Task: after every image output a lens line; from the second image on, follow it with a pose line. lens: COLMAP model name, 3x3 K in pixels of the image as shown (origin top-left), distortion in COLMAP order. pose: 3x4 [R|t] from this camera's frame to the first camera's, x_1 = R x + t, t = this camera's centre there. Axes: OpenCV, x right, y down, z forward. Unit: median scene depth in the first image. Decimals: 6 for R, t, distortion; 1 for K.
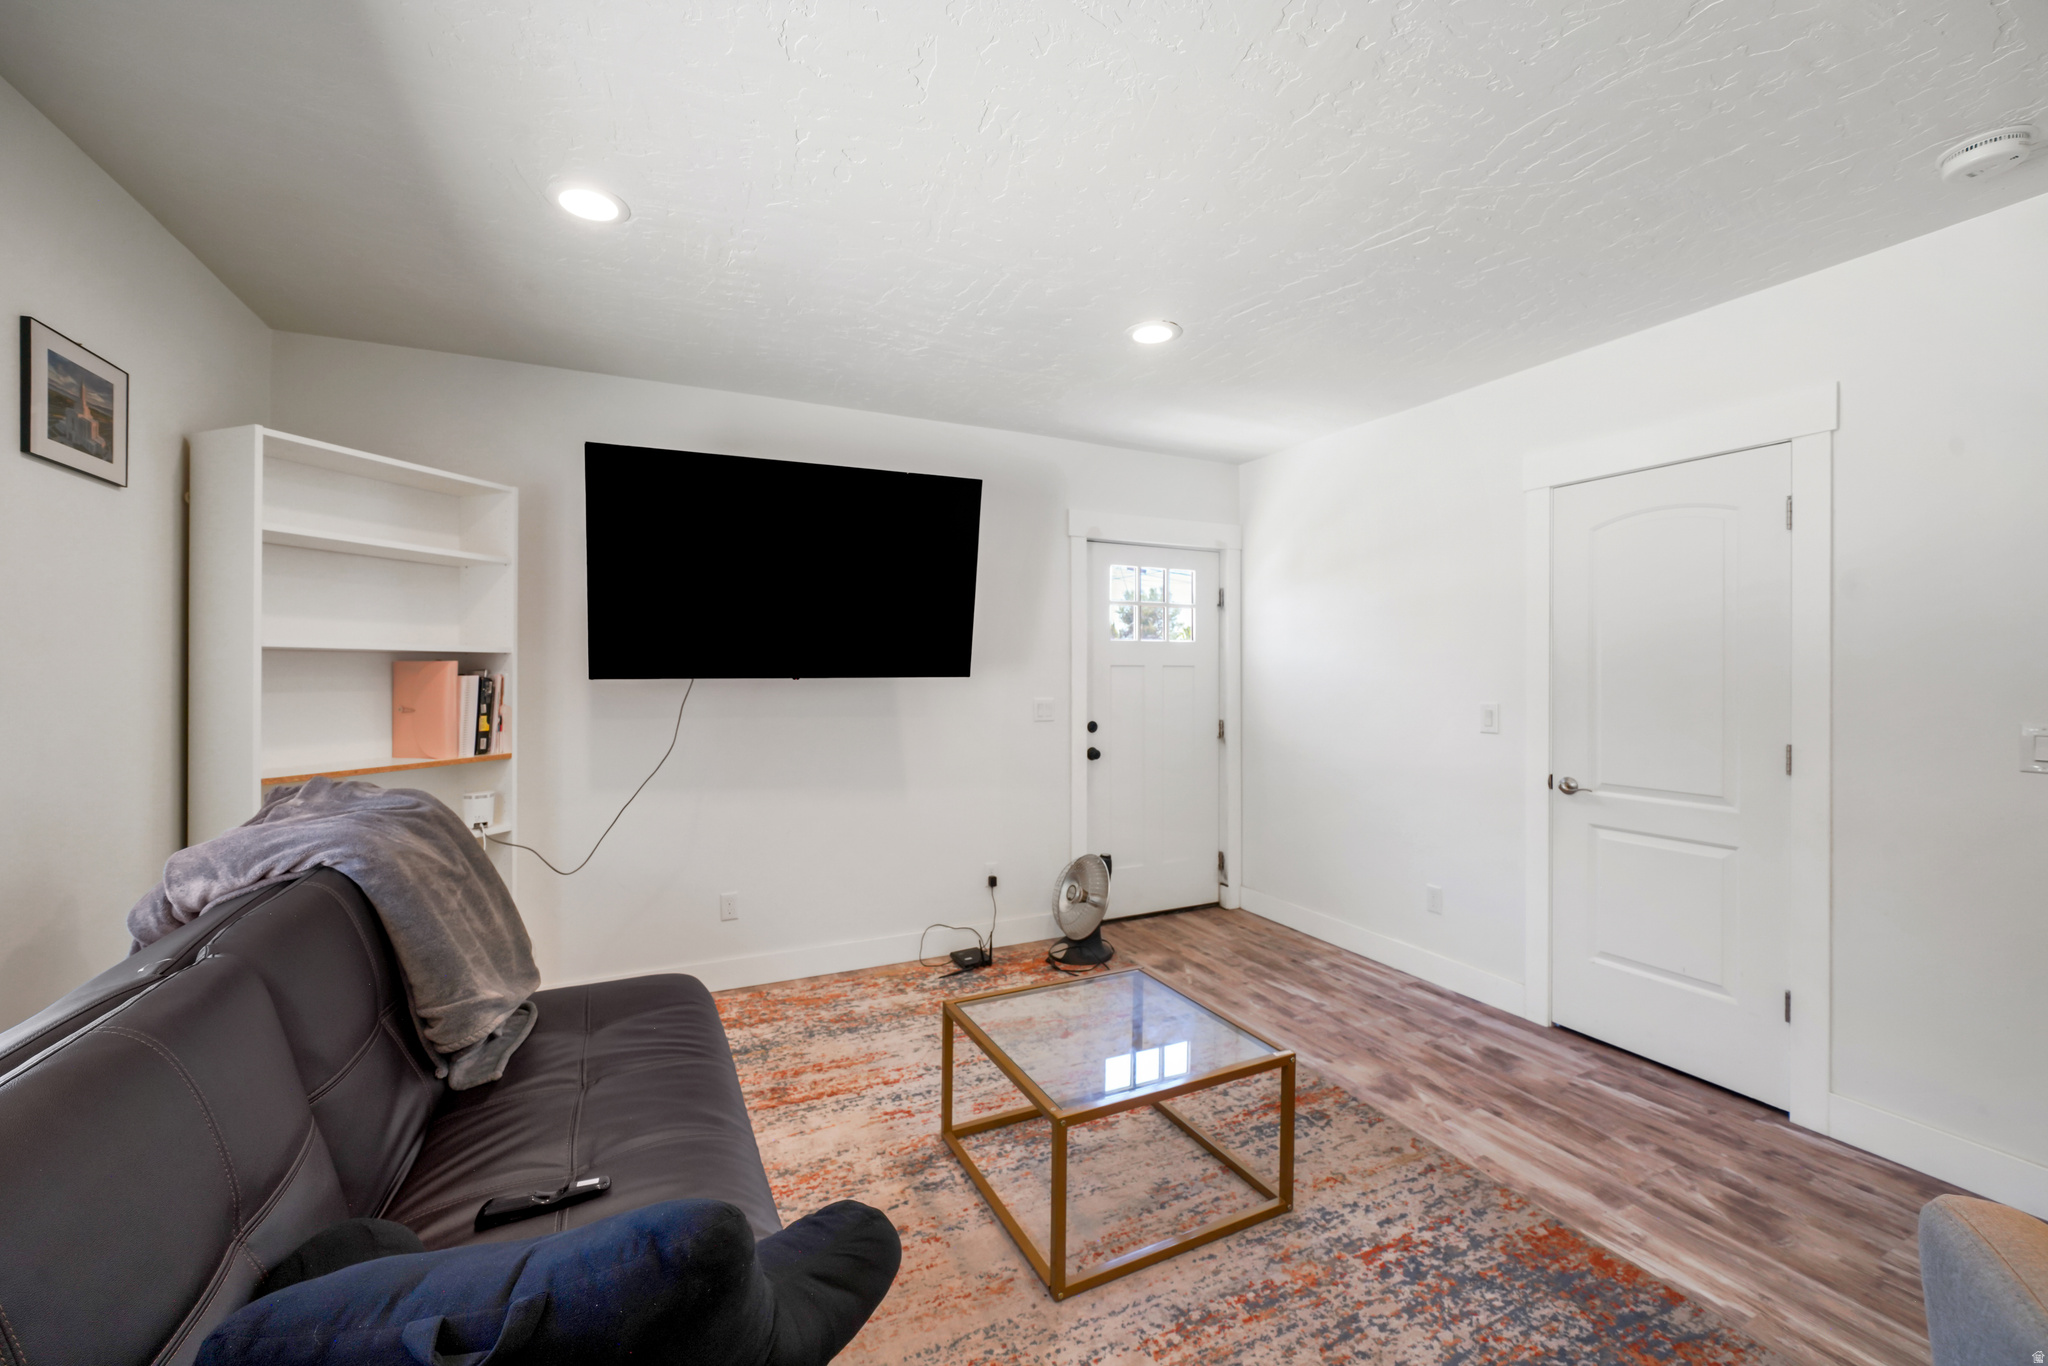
lens RADIAL K [[809.4, 0, 1031.2], [0, 809.4, 675.3], [0, 0, 1]] dist [-0.007452, 0.001619]
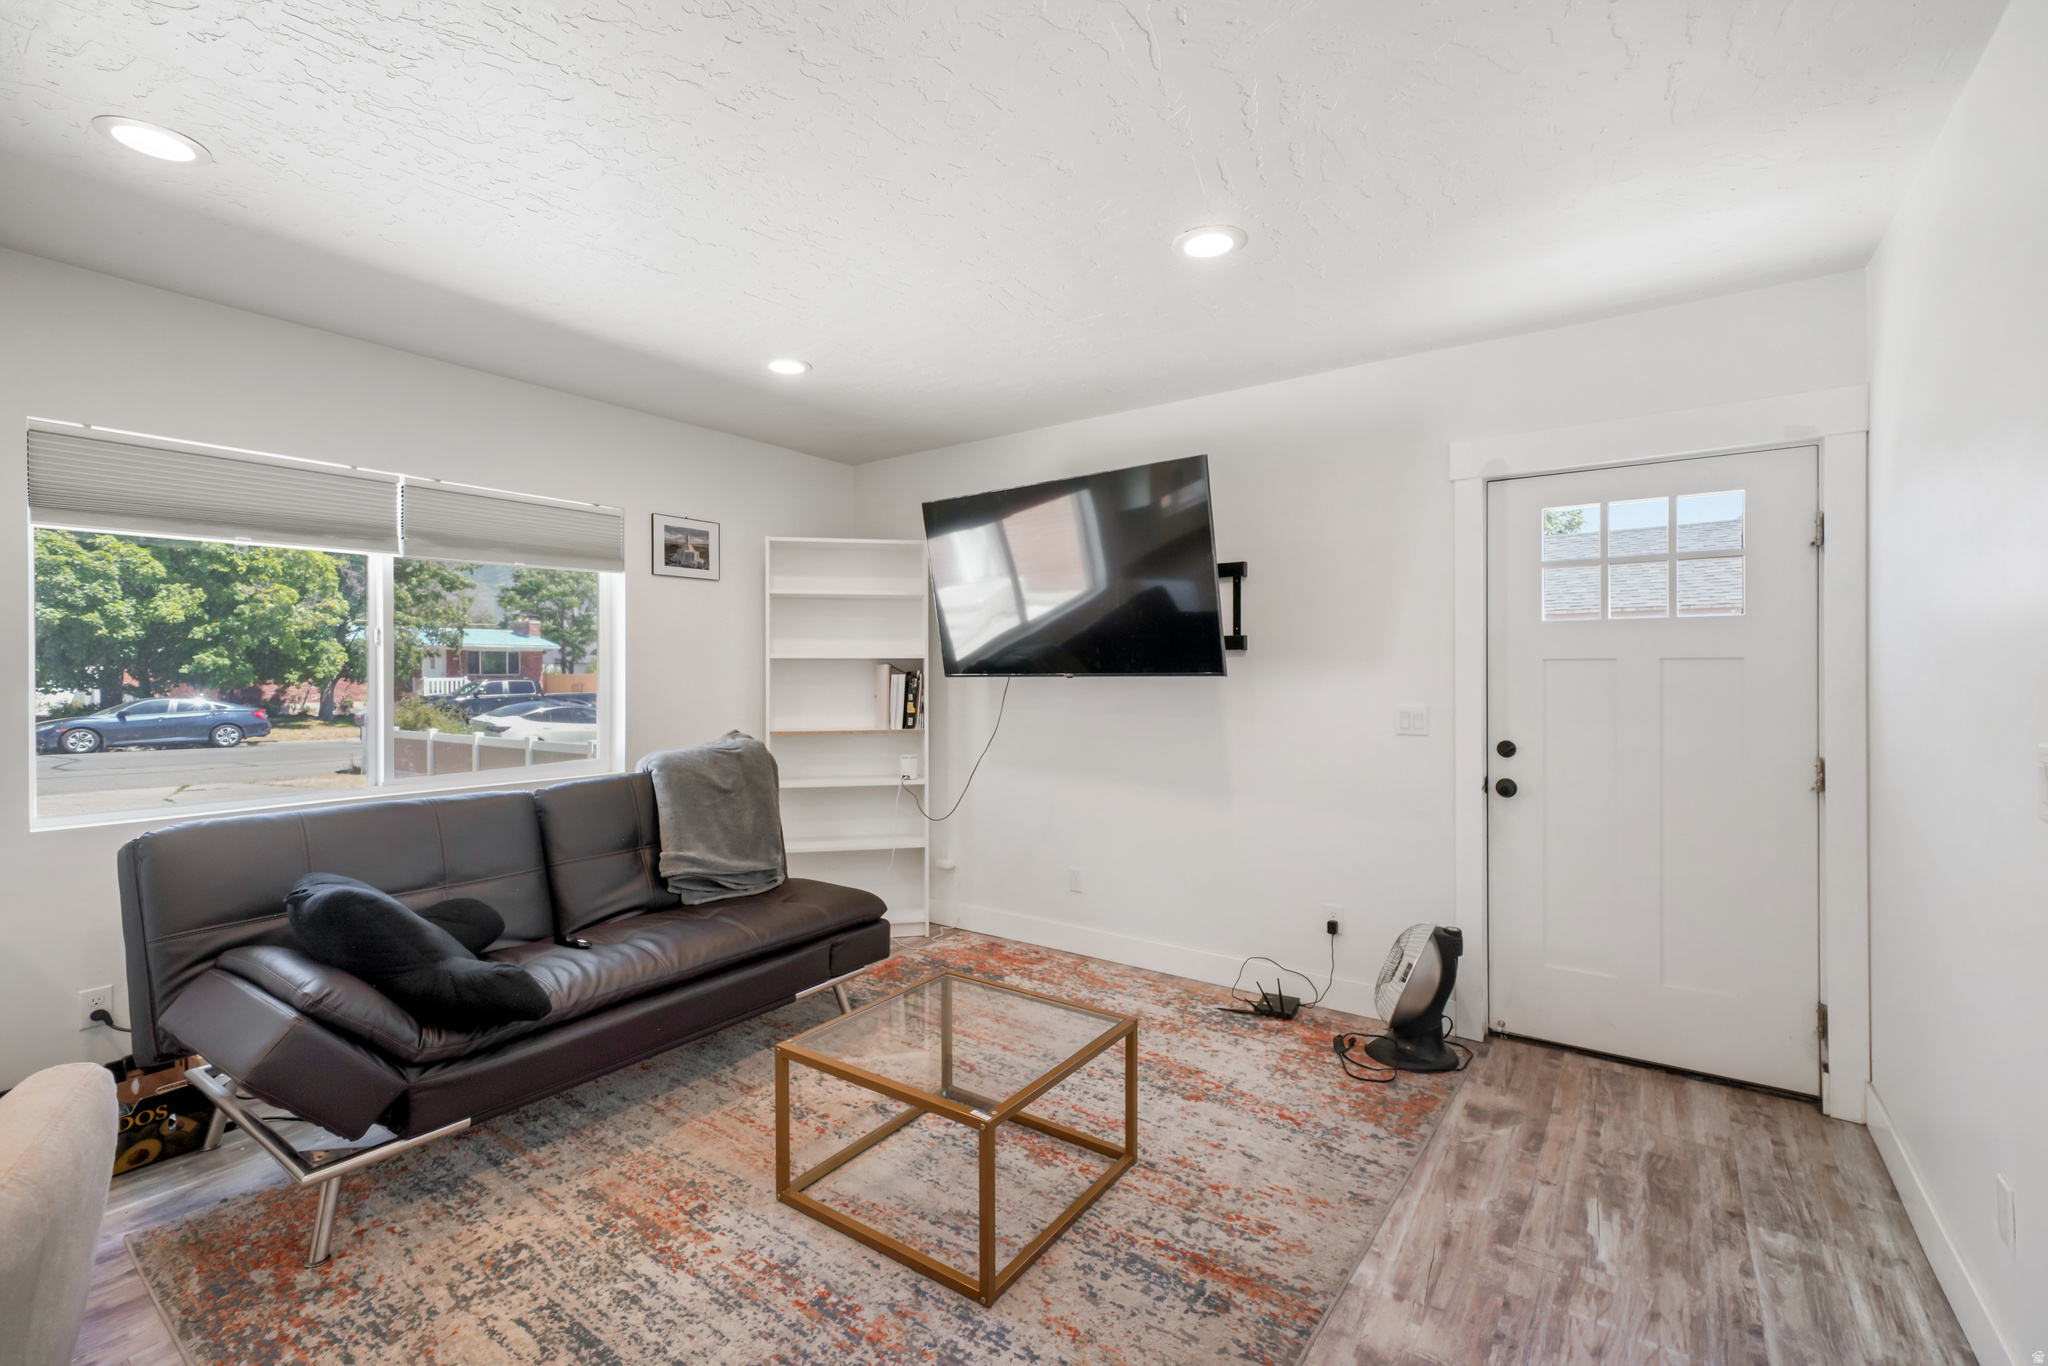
lens RADIAL K [[892.3, 0, 1028.0], [0, 892.3, 675.1], [0, 0, 1]] dist [0.007017, 0.000068]
pose [[0.479501, 0.000431, -0.877541, 0.685886], [-0.000815, 1.000000, 0.000045, 0.001249], [0.877541, 0.000693, 0.479502, 0.346073]]
